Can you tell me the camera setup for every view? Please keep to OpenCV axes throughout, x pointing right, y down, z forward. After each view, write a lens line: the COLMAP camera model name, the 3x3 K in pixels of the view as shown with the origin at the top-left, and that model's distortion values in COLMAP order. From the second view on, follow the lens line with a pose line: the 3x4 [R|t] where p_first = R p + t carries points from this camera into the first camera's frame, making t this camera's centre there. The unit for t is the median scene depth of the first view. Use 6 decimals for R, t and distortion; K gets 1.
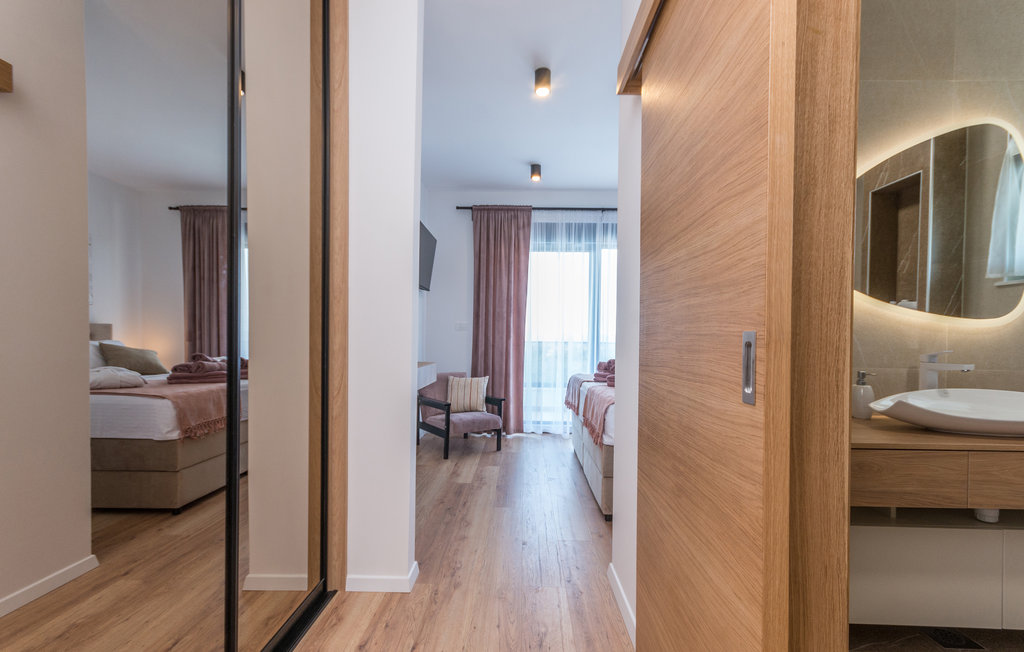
lens RADIAL K [[461.7, 0, 516.7], [0, 461.7, 334.8], [0, 0, 1]] dist [0.012123, -0.001416]
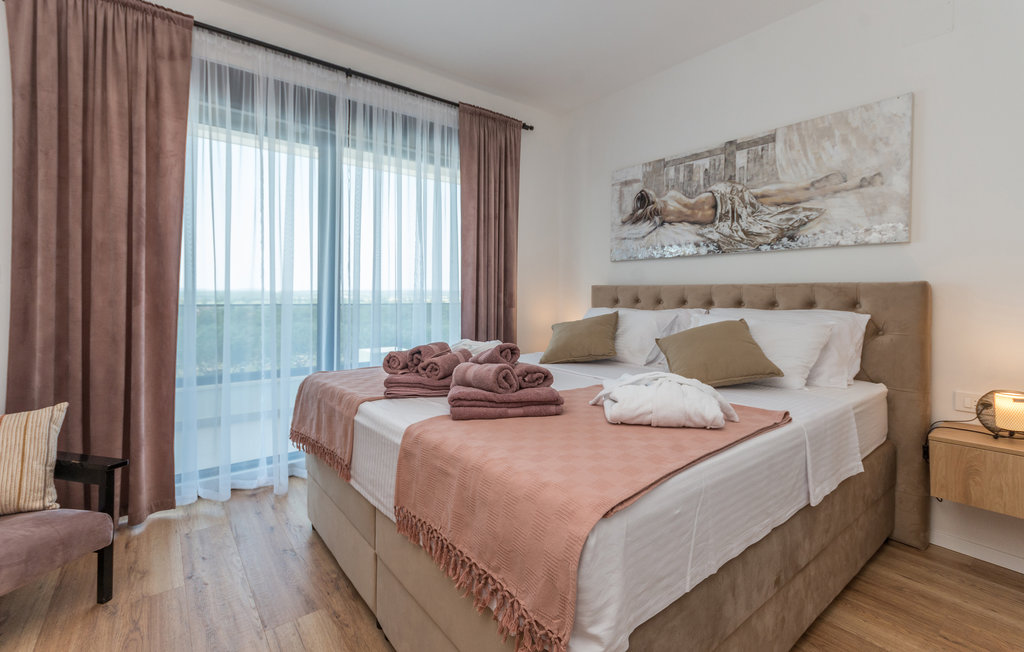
lens RADIAL K [[461.7, 0, 520.9], [0, 461.7, 297.9], [0, 0, 1]] dist [0.012123, -0.001416]
pose [[0.776968, -0.012758, 0.629411, -0.010423], [0.006675, 0.999905, 0.012027, -0.000714], [-0.629505, -0.005143, 0.776979, 0.429523]]
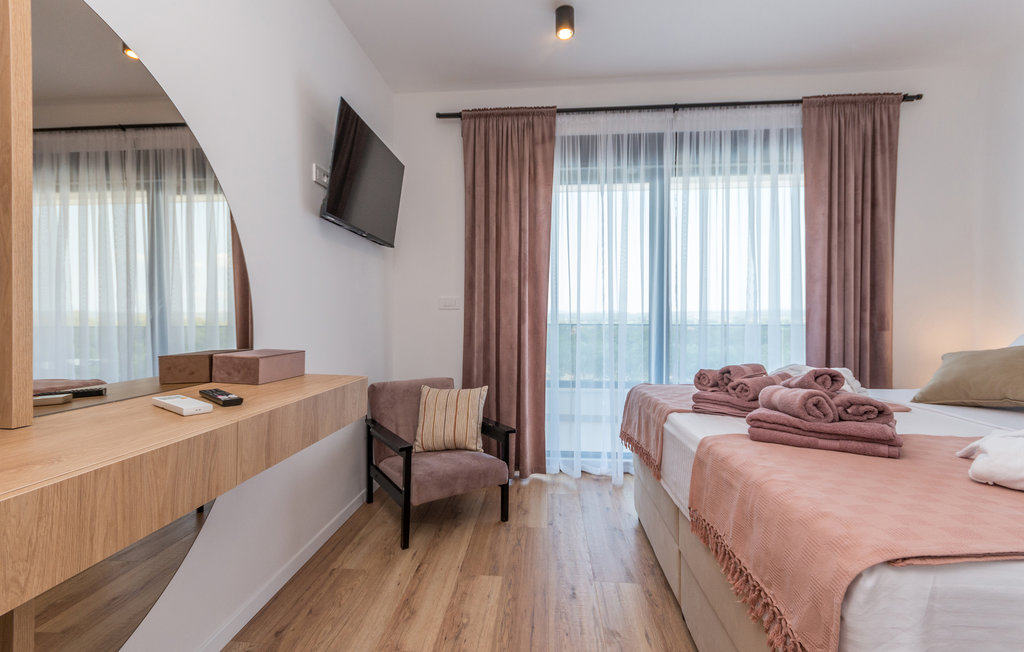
lens RADIAL K [[461.7, 0, 503.8], [0, 461.7, 317.0], [0, 0, 1]] dist [0.012123, -0.001416]
pose [[0.996892, -0.013033, -0.077699, 0.006355], [0.013138, 0.999913, 0.000837, -0.000392], [0.077682, -0.001855, 0.996976, 0.381412]]
